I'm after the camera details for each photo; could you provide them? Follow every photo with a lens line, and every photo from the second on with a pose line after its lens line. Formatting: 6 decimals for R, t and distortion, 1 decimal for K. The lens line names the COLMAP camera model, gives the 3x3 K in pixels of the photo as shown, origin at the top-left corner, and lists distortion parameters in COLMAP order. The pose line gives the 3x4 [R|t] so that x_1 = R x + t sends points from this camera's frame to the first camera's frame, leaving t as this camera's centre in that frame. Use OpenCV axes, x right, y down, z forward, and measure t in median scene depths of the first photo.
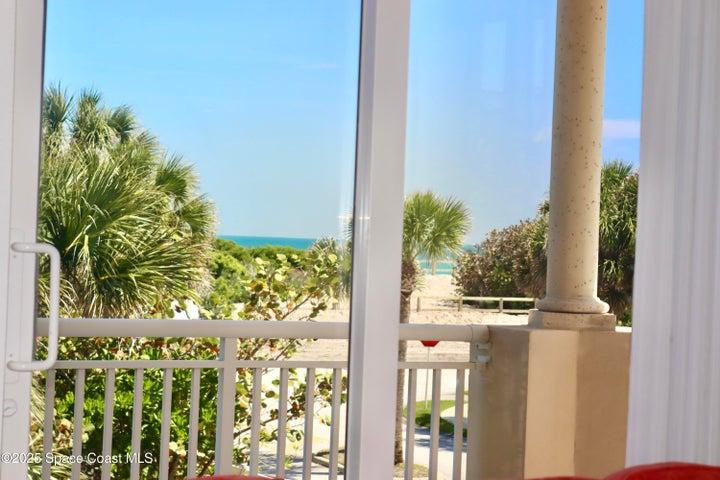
lens RADIAL K [[1762.6, 0, 360.0], [0, 1762.6, 240.0], [0, 0, 1]] dist [0.022531, 0.068951]
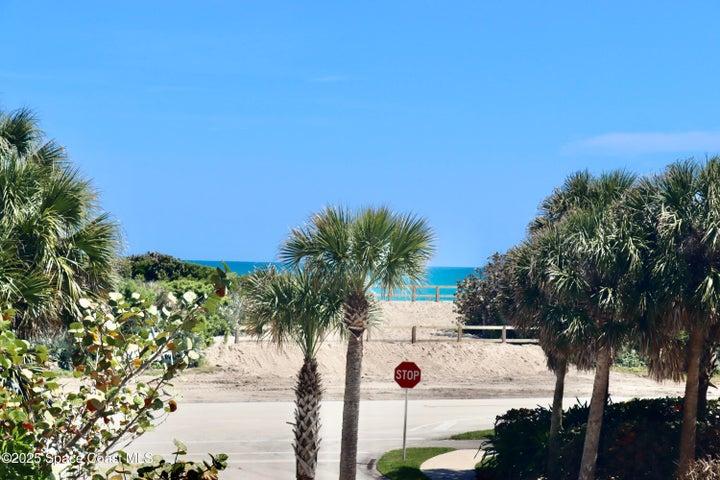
lens RADIAL K [[1762.6, 0, 360.0], [0, 1762.6, 240.0], [0, 0, 1]] dist [0.022531, 0.068951]
pose [[0.999828, -0.013940, -0.012251, 0.038315], [0.013768, 0.999807, -0.014008, -0.001201], [0.012444, 0.013837, 0.999827, 0.172718]]
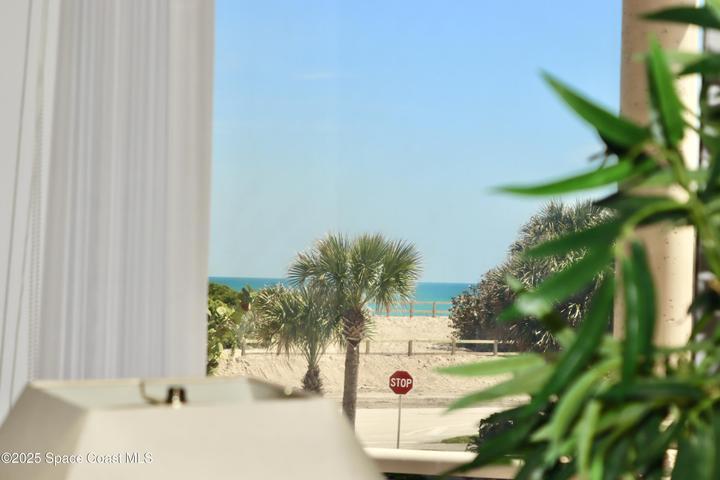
lens RADIAL K [[1762.6, 0, 360.0], [0, 1762.6, 240.0], [0, 0, 1]] dist [0.022531, 0.068951]
pose [[0.999837, -0.012396, -0.013118, 0.042492], [0.012093, 0.999663, -0.022961, -0.002951], [0.013398, 0.022798, 0.999650, 0.047651]]
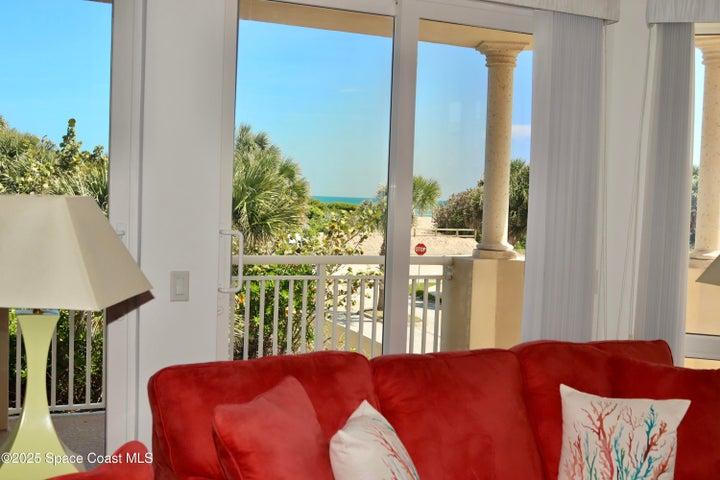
lens RADIAL K [[914.6, 0, 360.0], [0, 914.6, 240.0], [0, 0, 1]] dist [-0.077015, 0.005604]
pose [[0.999660, -0.001277, -0.026033, -0.000685], [0.002468, 0.998949, 0.045767, -0.003070], [0.025947, -0.045816, 0.998613, -0.004413]]
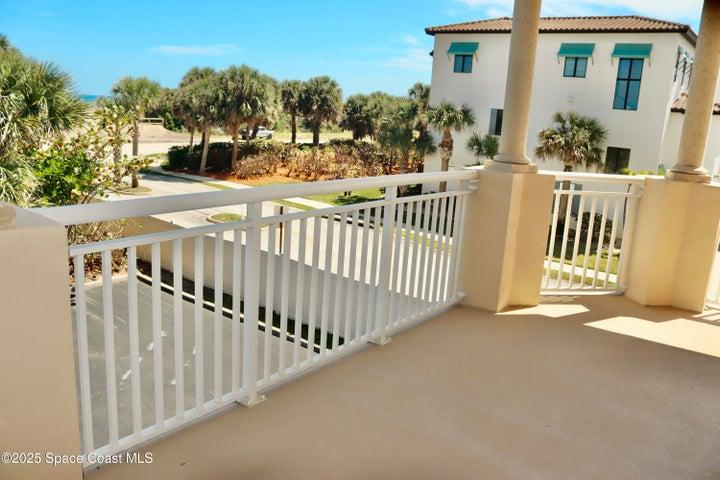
lens RADIAL K [[609.6, 0, 360.0], [0, 609.6, 240.0], [0, 0, 1]] dist [-0.112440, 0.001892]
pose [[0.904393, -0.067577, 0.421316, -0.056388], [-0.032100, 0.973807, 0.225100, -0.003320], [-0.425492, -0.217103, 0.878534, 0.090621]]
